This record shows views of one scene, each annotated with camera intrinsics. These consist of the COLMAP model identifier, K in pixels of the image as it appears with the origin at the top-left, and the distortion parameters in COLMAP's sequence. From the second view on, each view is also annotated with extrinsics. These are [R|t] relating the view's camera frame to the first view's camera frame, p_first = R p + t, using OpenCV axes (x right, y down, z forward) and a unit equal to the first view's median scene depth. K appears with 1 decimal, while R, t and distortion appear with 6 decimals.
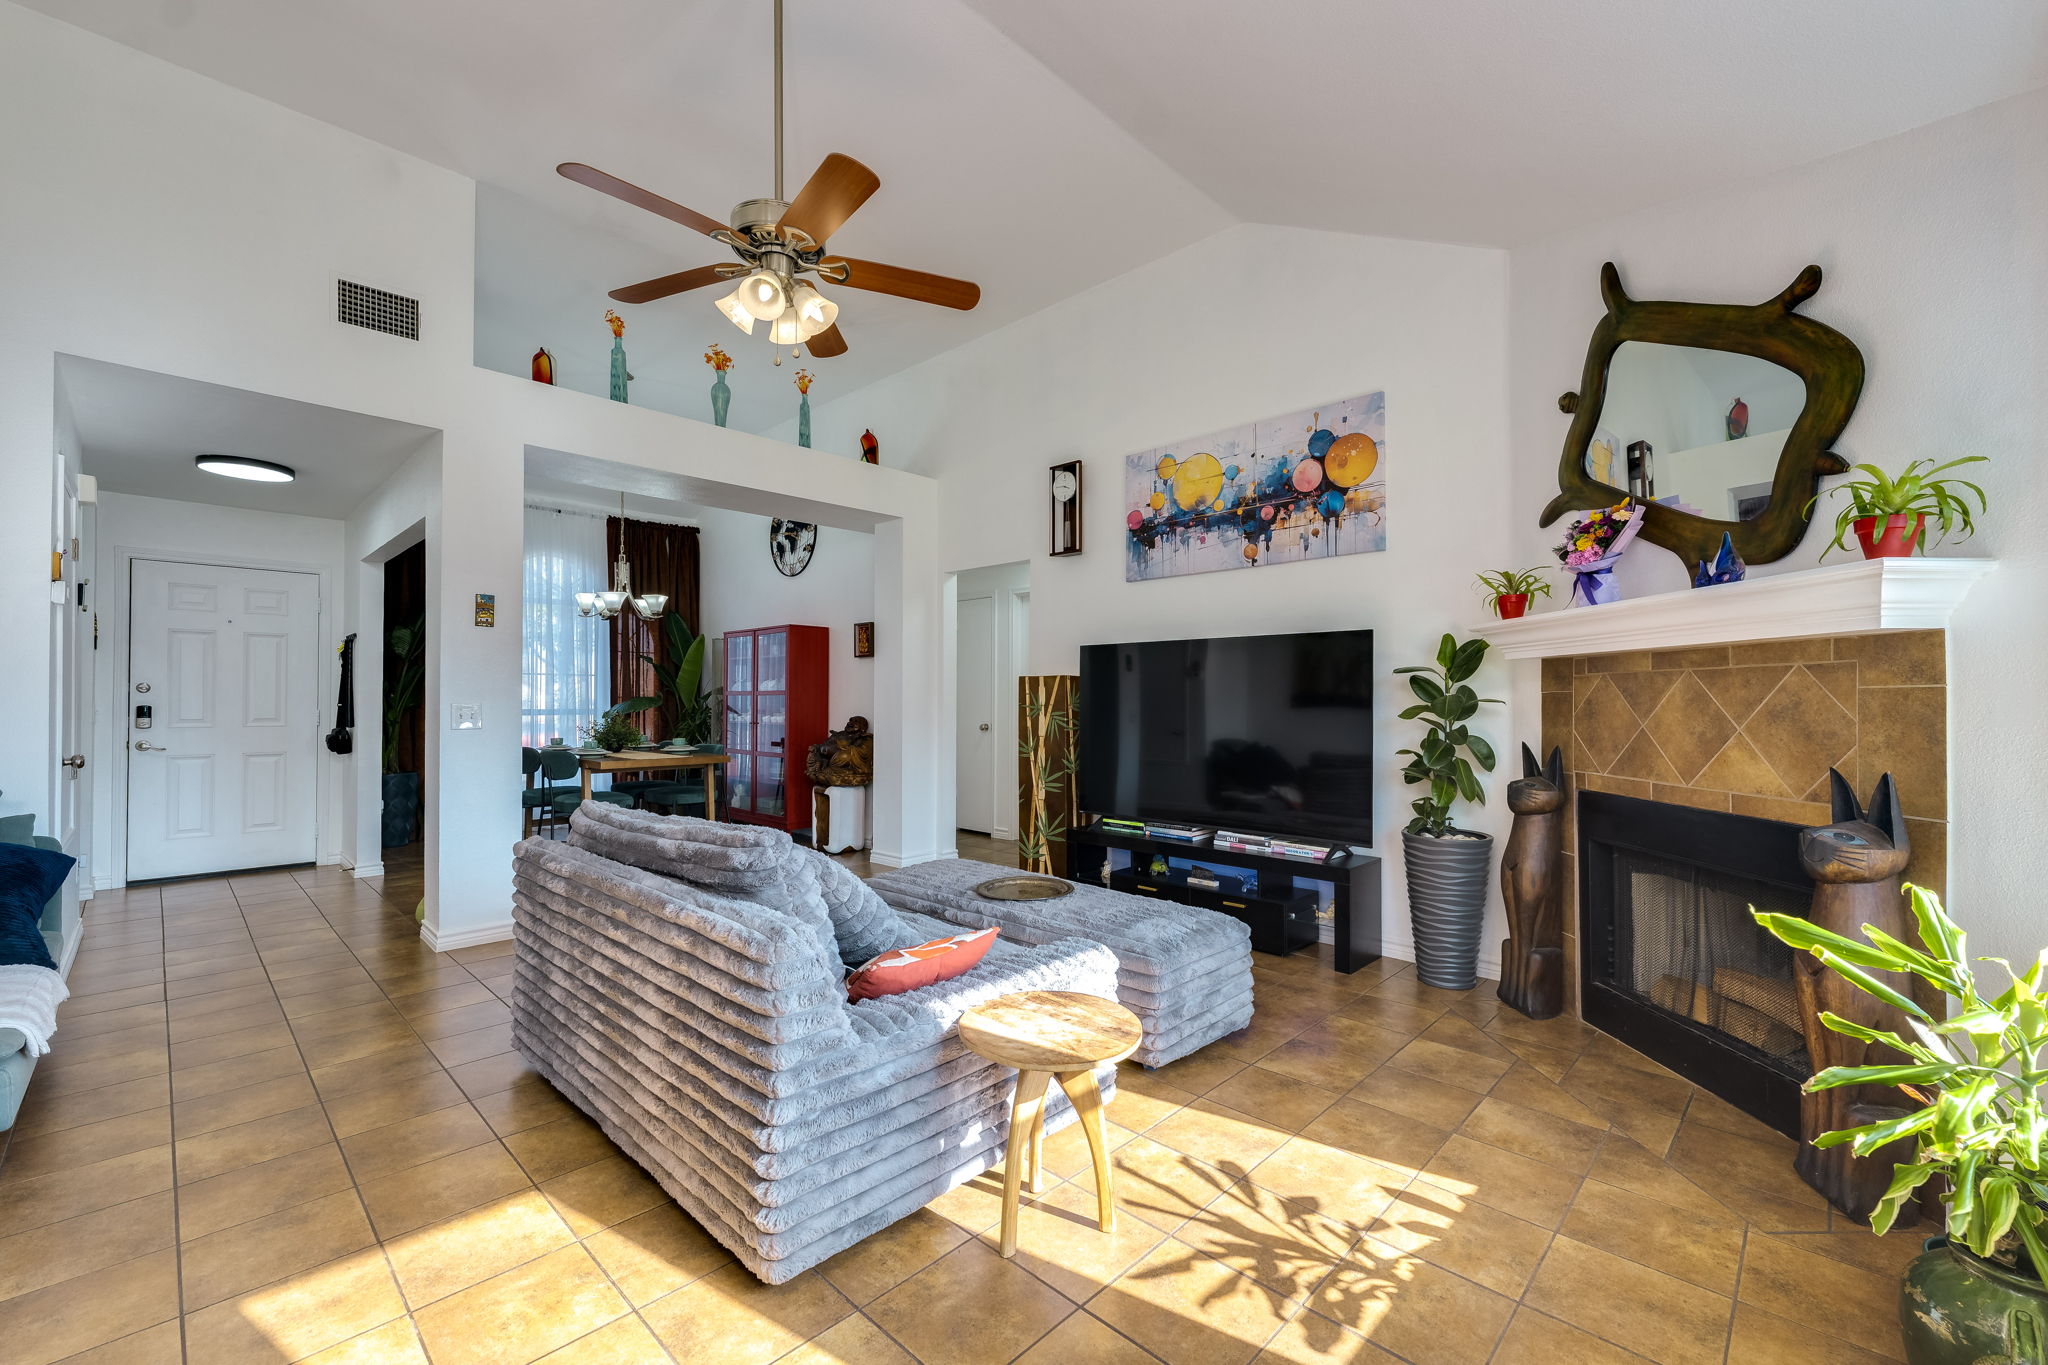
lens RADIAL K [[840.4, 0, 1016.2], [0, 840.4, 688.7], [0, 0, 1]] dist [0.001250, -0.000210]
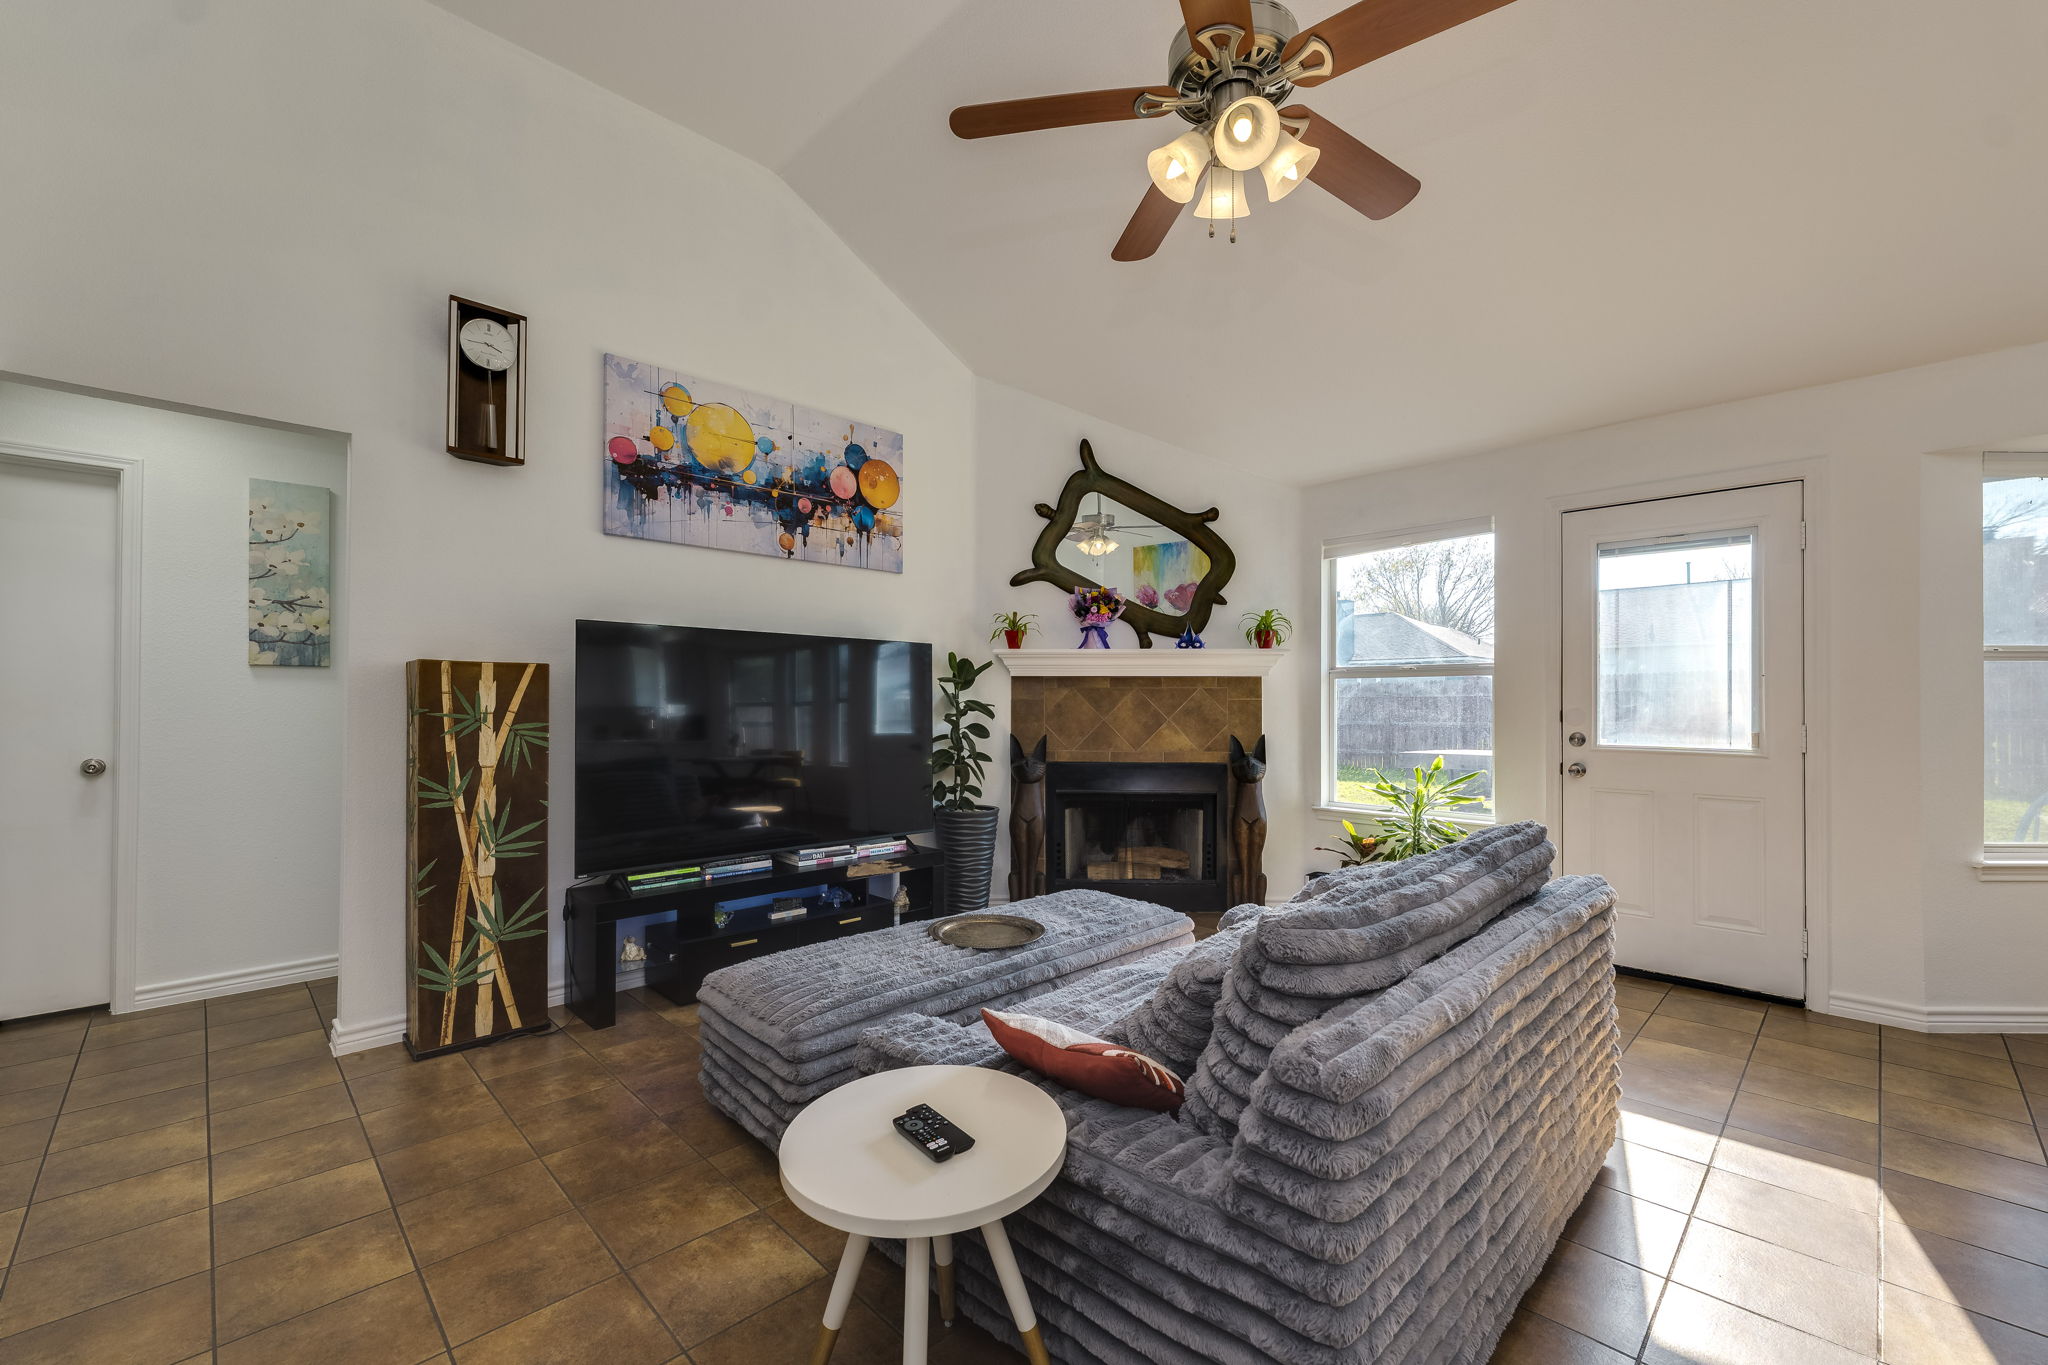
lens RADIAL K [[840.4, 0, 1016.1], [0, 840.4, 697.2], [0, 0, 1]] dist [0.001250, -0.000210]
pose [[0.023278, 0.007682, 0.999700, -0.648101], [-0.014876, 0.999862, -0.007337, 0.009009], [-0.999618, -0.014701, 0.023389, 0.751703]]
